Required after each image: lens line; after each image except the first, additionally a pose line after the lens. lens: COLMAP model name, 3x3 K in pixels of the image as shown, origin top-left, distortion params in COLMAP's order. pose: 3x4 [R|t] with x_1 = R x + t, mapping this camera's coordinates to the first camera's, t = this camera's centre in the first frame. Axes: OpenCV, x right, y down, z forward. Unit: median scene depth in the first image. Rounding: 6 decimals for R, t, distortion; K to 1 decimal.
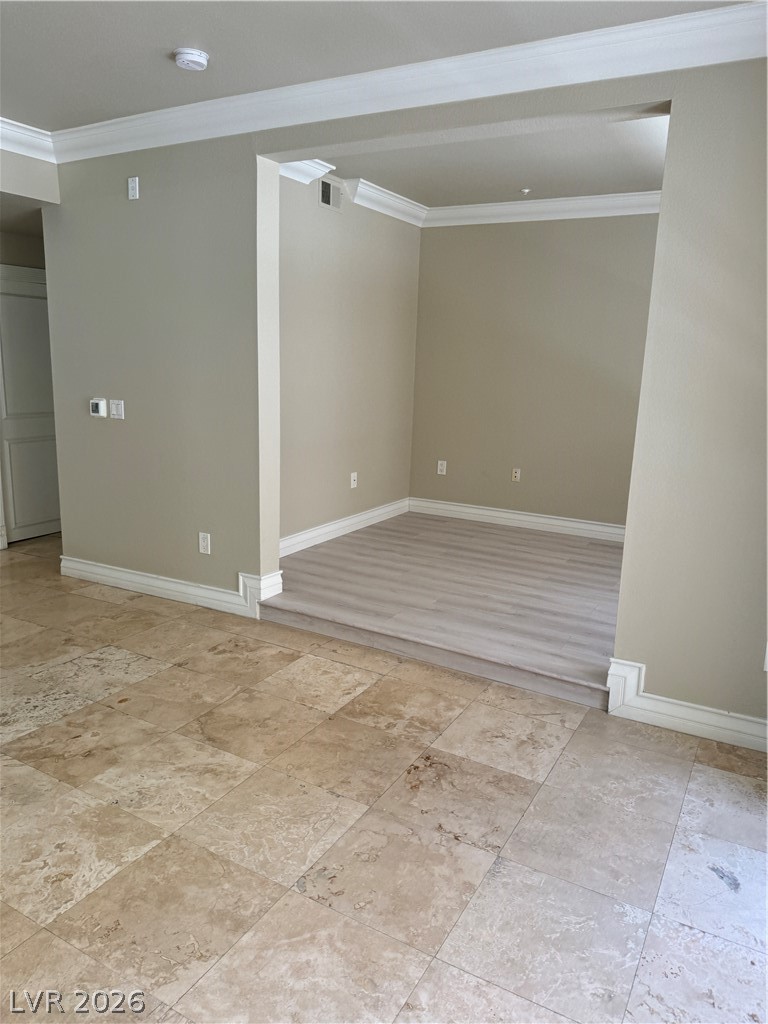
lens RADIAL K [[721.6, 0, 382.6], [0, 721.6, 512.5], [0, 0, 1]] dist [0.046554, -0.064947]
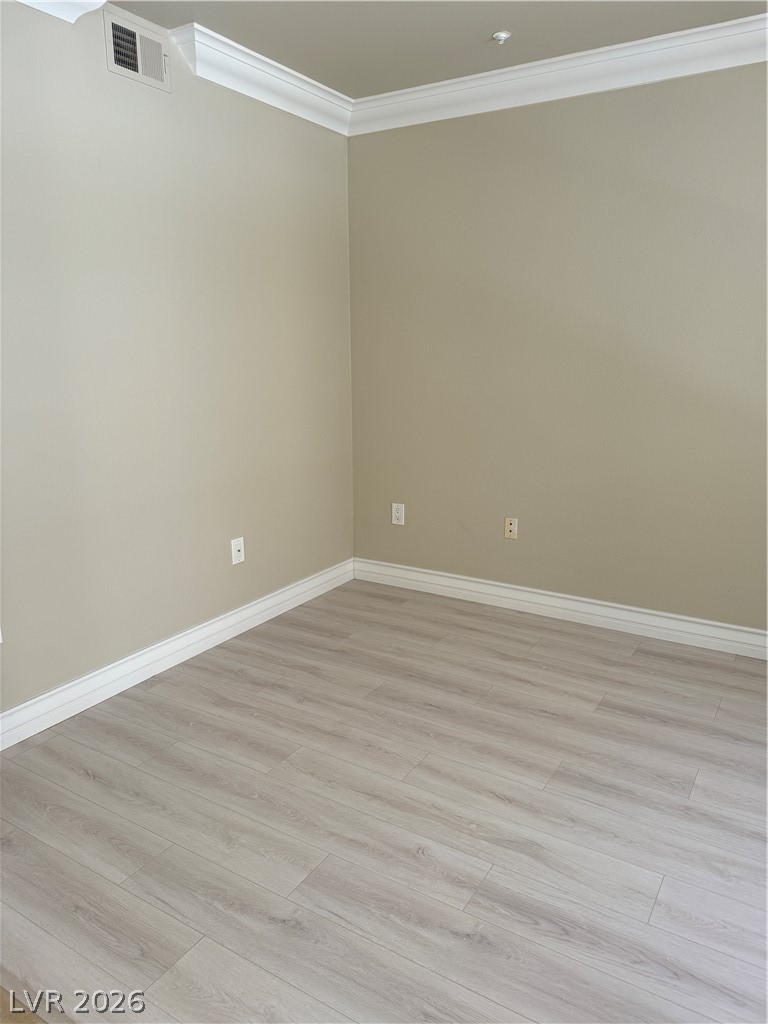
lens RADIAL K [[721.6, 0, 386.1], [0, 721.6, 502.7], [0, 0, 1]] dist [0.046554, -0.064947]
pose [[0.998529, -0.029164, -0.045700, 0.177014], [0.029396, 0.999558, 0.004412, -0.132205], [0.045552, -0.005749, 0.998945, 0.628868]]
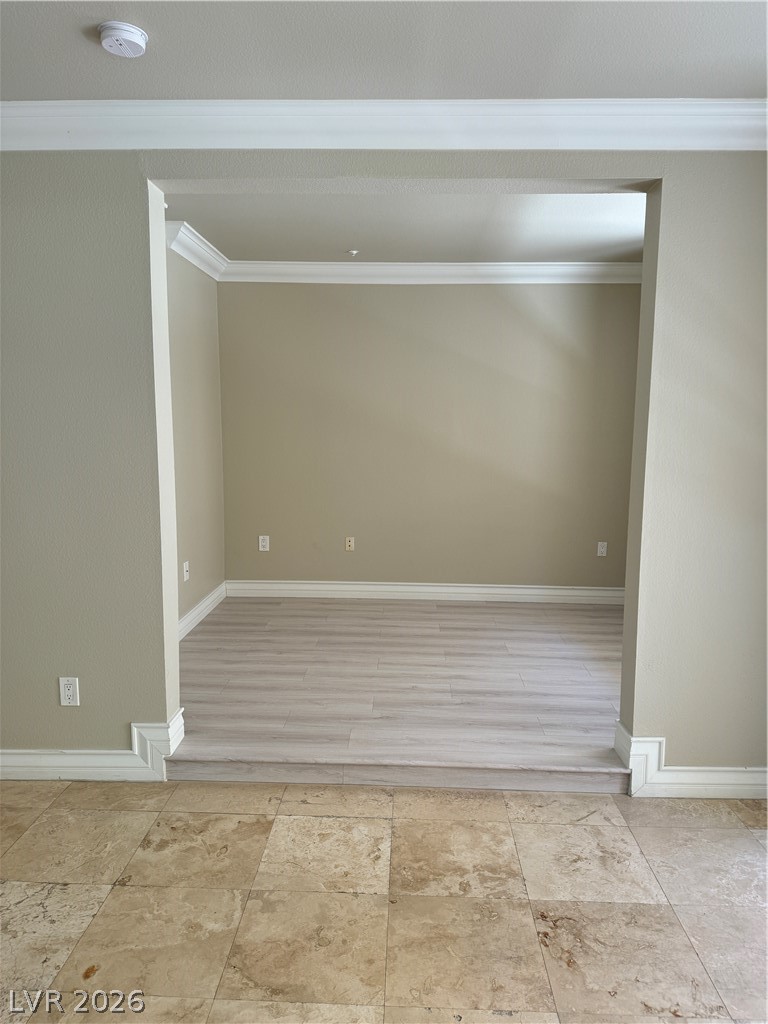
lens RADIAL K [[721.6, 0, 382.8], [0, 721.6, 513.1], [0, 0, 1]] dist [0.046554, -0.064947]
pose [[0.886606, -0.086407, 0.454382, -0.333935], [0.117367, 0.992270, -0.040317, -0.080985], [-0.447386, 0.089074, 0.889894, 0.230958]]
